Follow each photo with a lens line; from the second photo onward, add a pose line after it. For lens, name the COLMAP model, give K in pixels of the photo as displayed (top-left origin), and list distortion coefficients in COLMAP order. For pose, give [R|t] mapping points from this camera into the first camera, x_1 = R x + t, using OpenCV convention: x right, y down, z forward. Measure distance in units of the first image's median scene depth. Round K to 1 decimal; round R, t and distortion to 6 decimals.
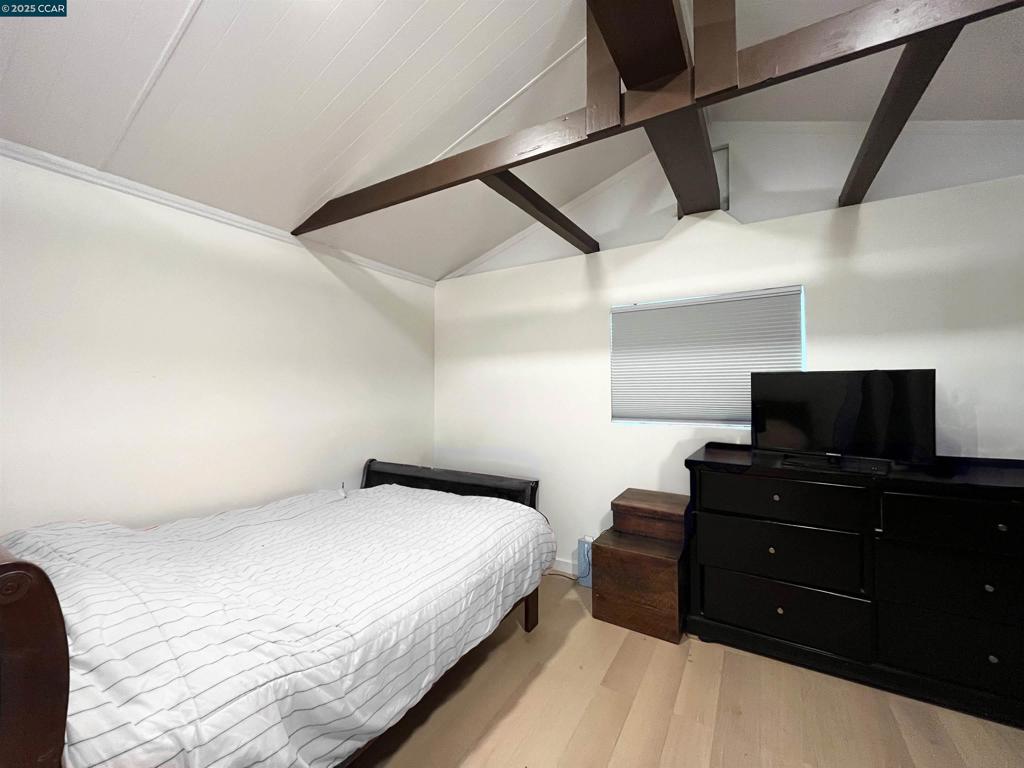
lens RADIAL K [[415.4, 0, 507.7], [0, 415.4, 386.5], [0, 0, 1]] dist [0.000365, 0.000192]
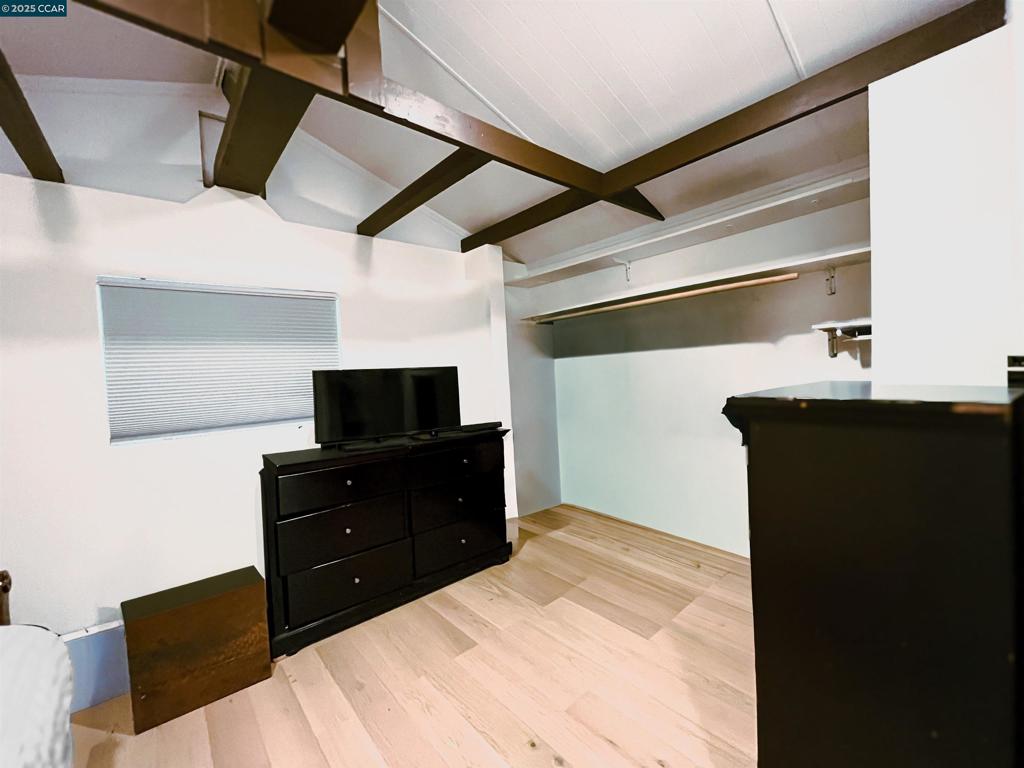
lens RADIAL K [[415.4, 0, 507.7], [0, 415.4, 386.5], [0, 0, 1]] dist [0.000365, 0.000192]
pose [[0.316001, -0.046928, 0.947598, -0.235297], [0.043287, 0.998449, 0.035011, -0.009033], [-0.947771, 0.029955, 0.317542, 0.209726]]
